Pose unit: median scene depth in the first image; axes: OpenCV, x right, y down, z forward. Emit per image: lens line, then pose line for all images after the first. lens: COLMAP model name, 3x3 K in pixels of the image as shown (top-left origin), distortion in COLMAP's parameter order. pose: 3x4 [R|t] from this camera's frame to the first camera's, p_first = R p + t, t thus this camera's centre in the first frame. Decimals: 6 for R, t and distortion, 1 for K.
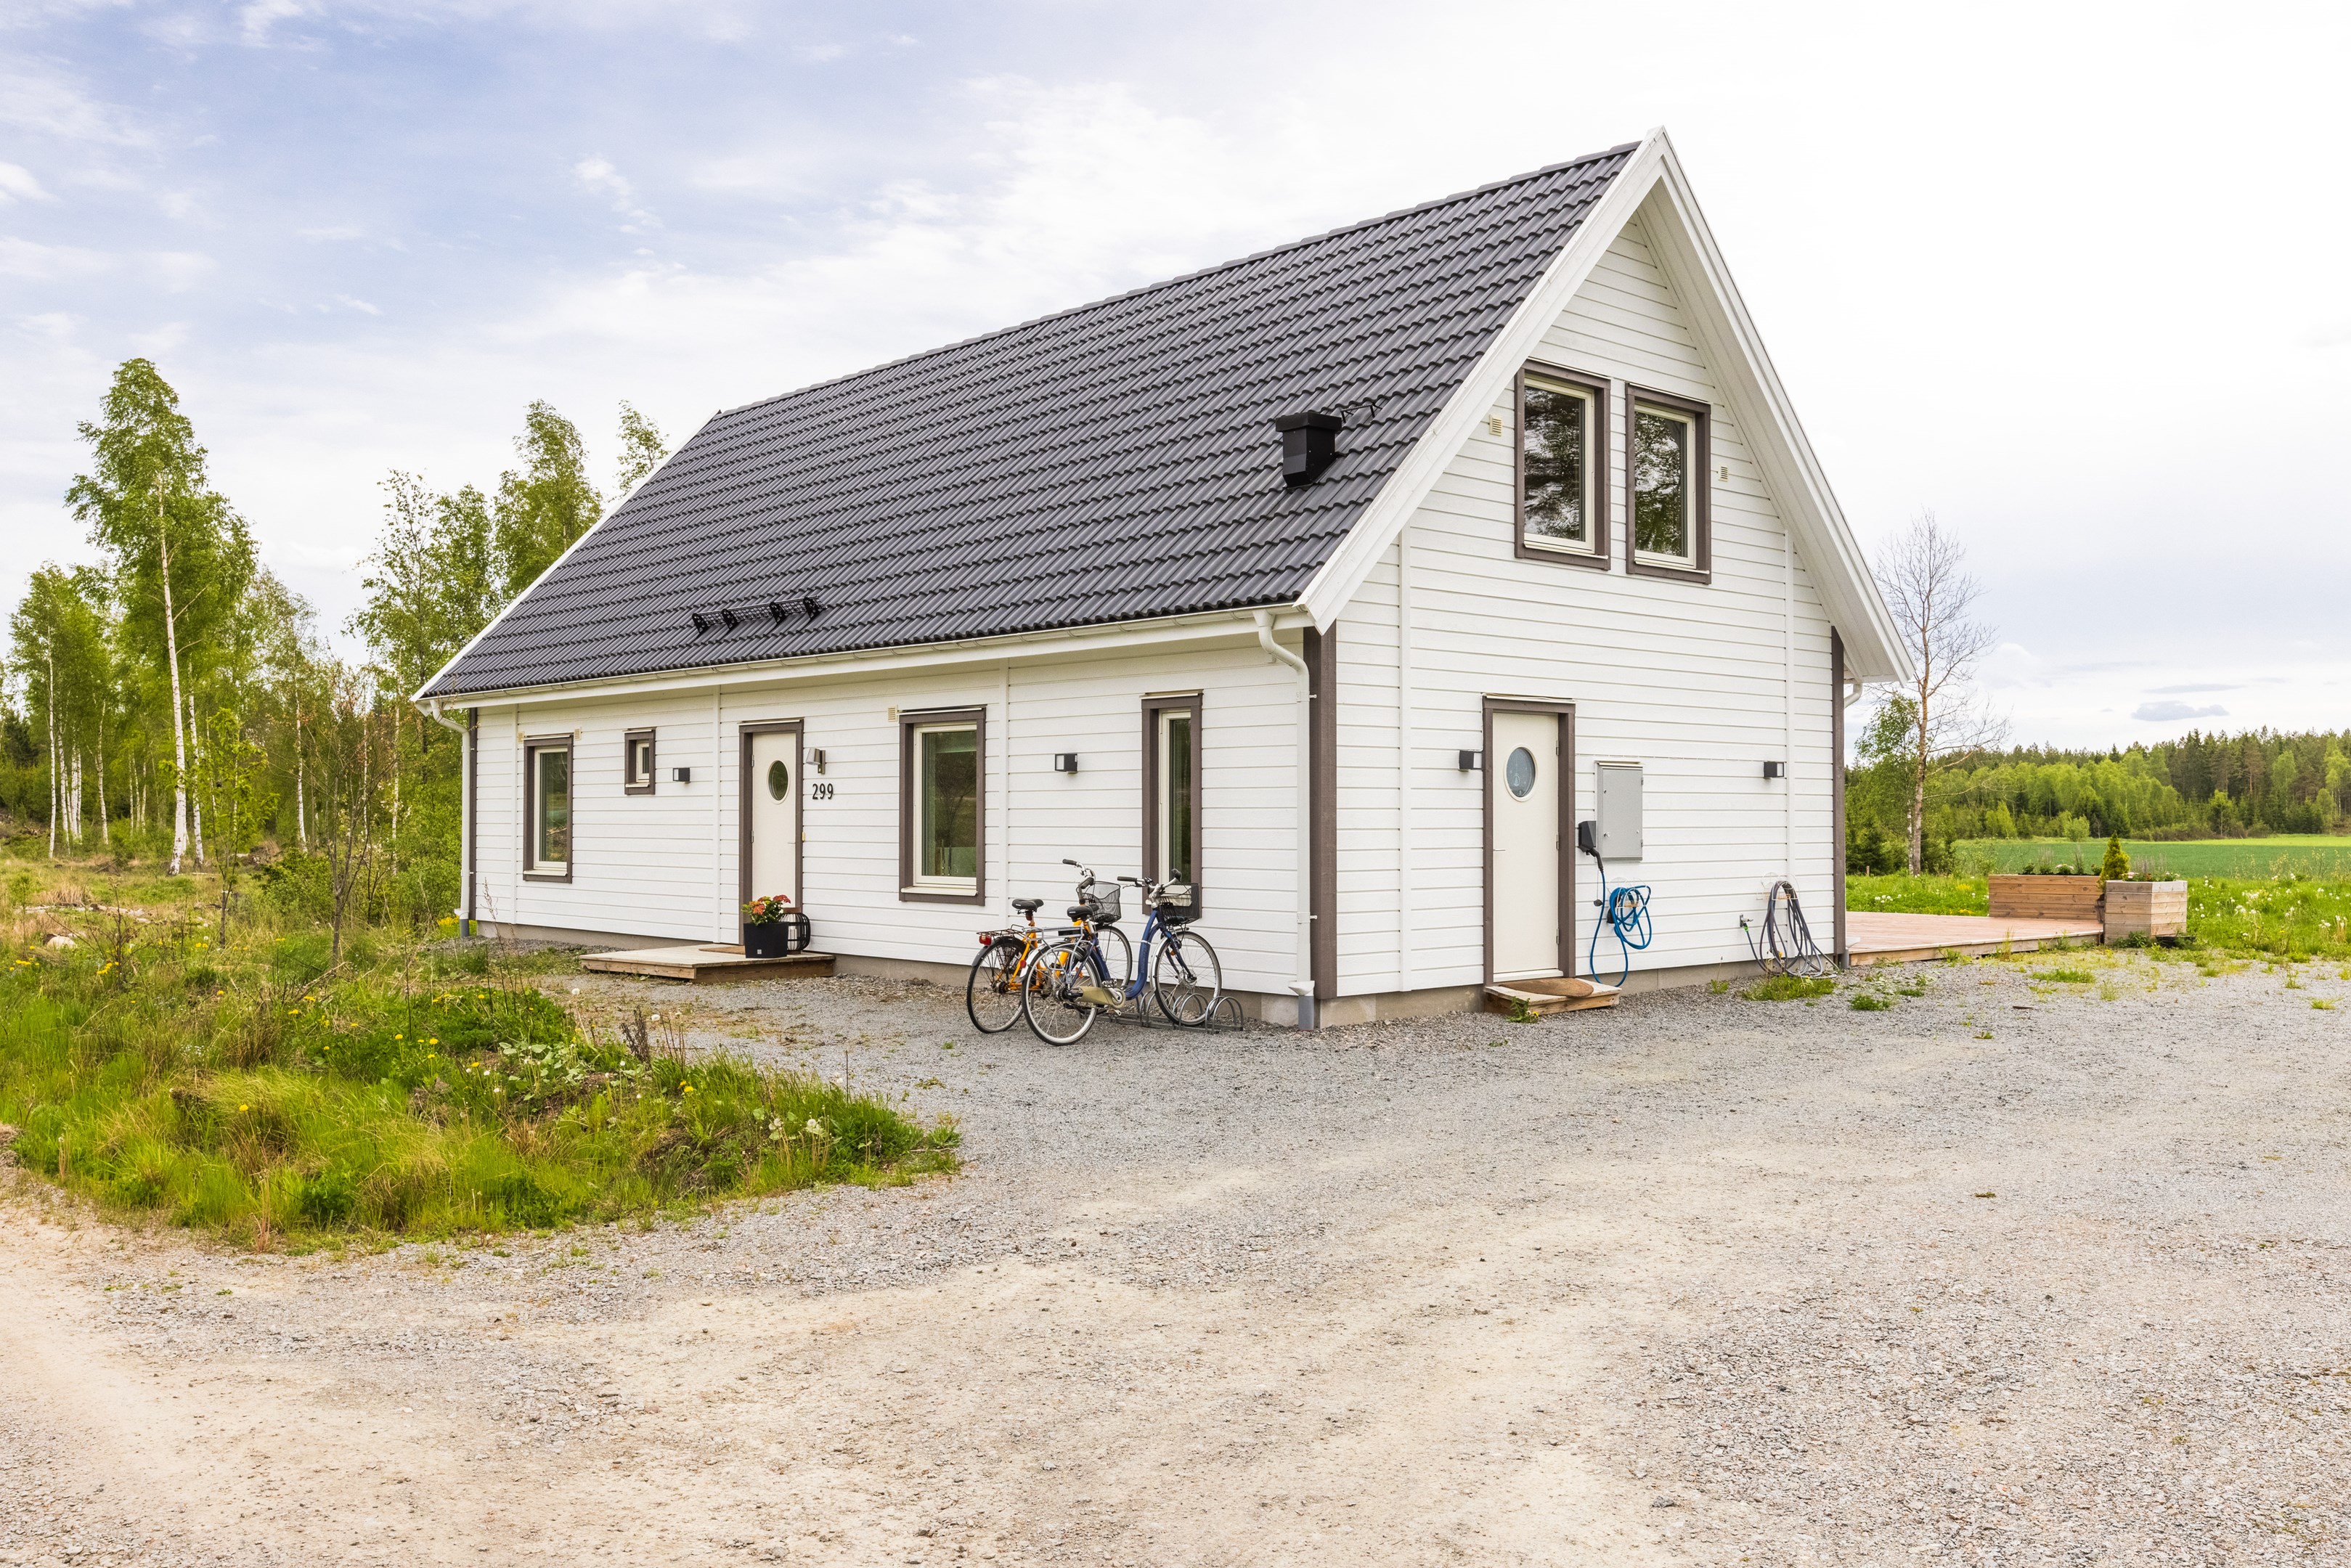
lens RADIAL K [[1976.9, 0, 1175.5], [0, 1976.9, 784.0], [0, 0, 1]] dist [0.034120, 0.000828]
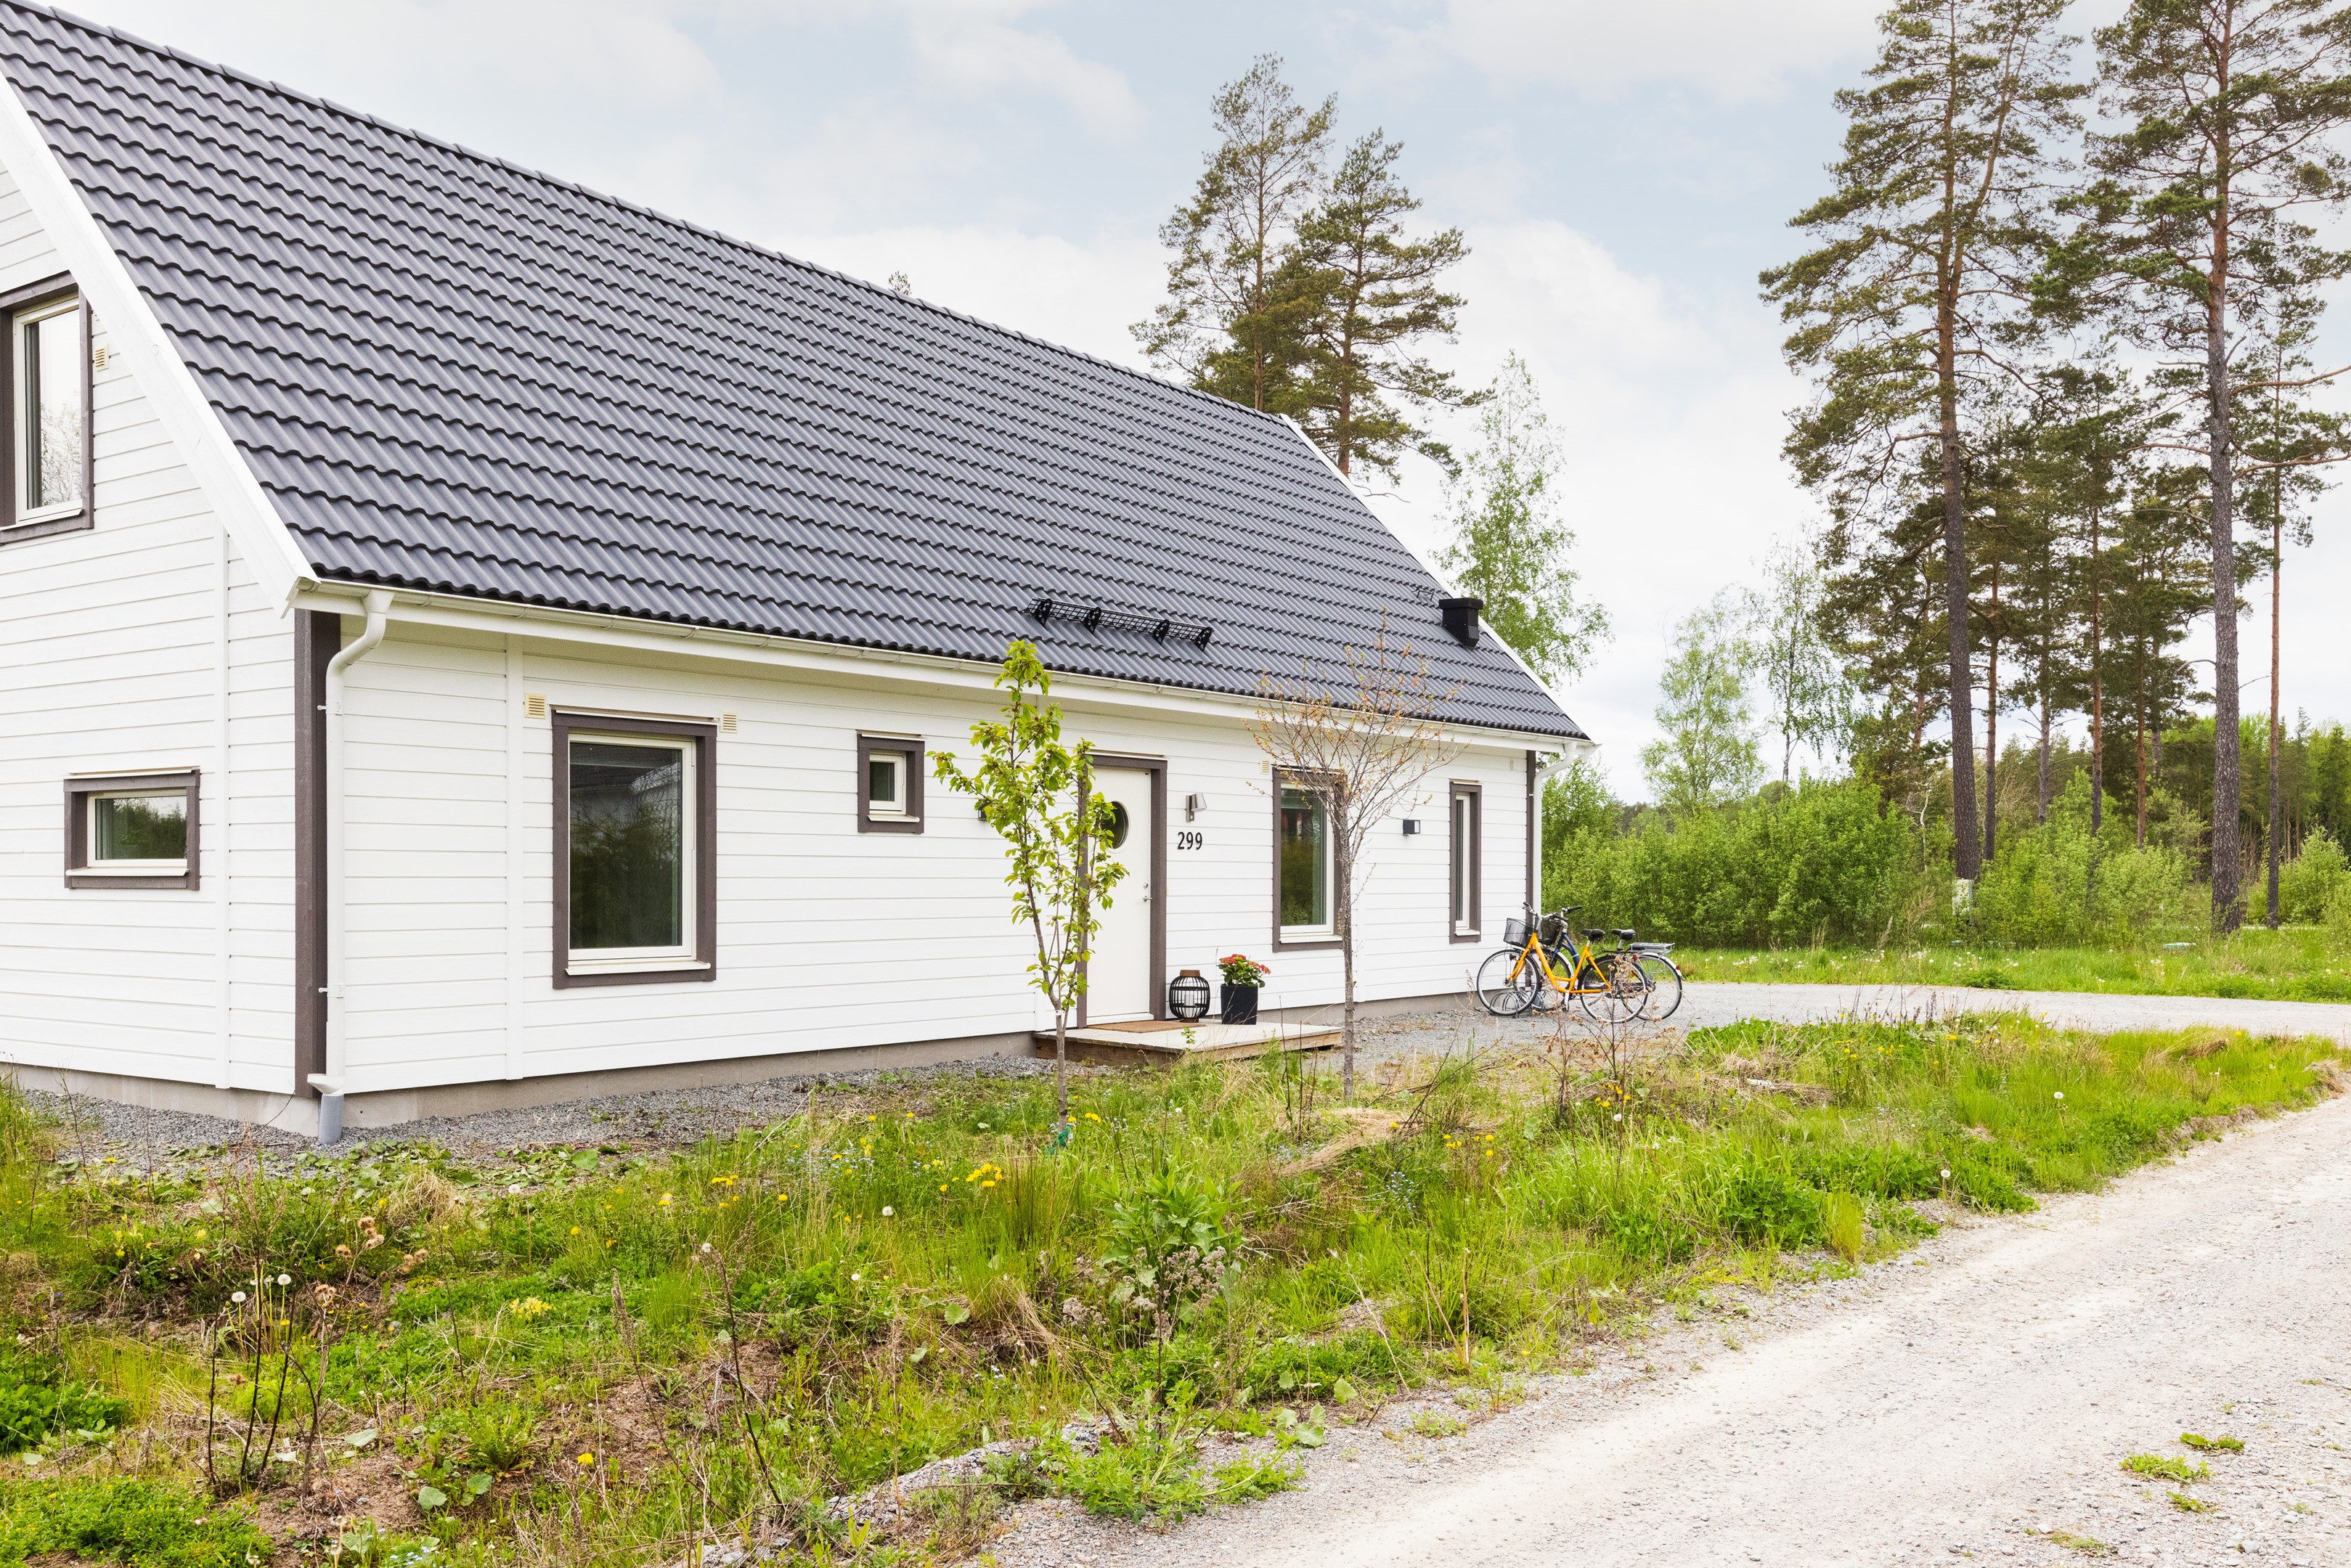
lens RADIAL K [[2072.9, 0, 1175.5], [0, 2072.9, 784.0], [0, 0, 1]] dist [0.004764, 0.001511]
pose [[-0.196489, 0.038173, 0.979763, -0.997753], [-0.022864, 0.998792, -0.043500, 0.017447], [-0.980239, -0.030949, -0.195379, 1.075537]]
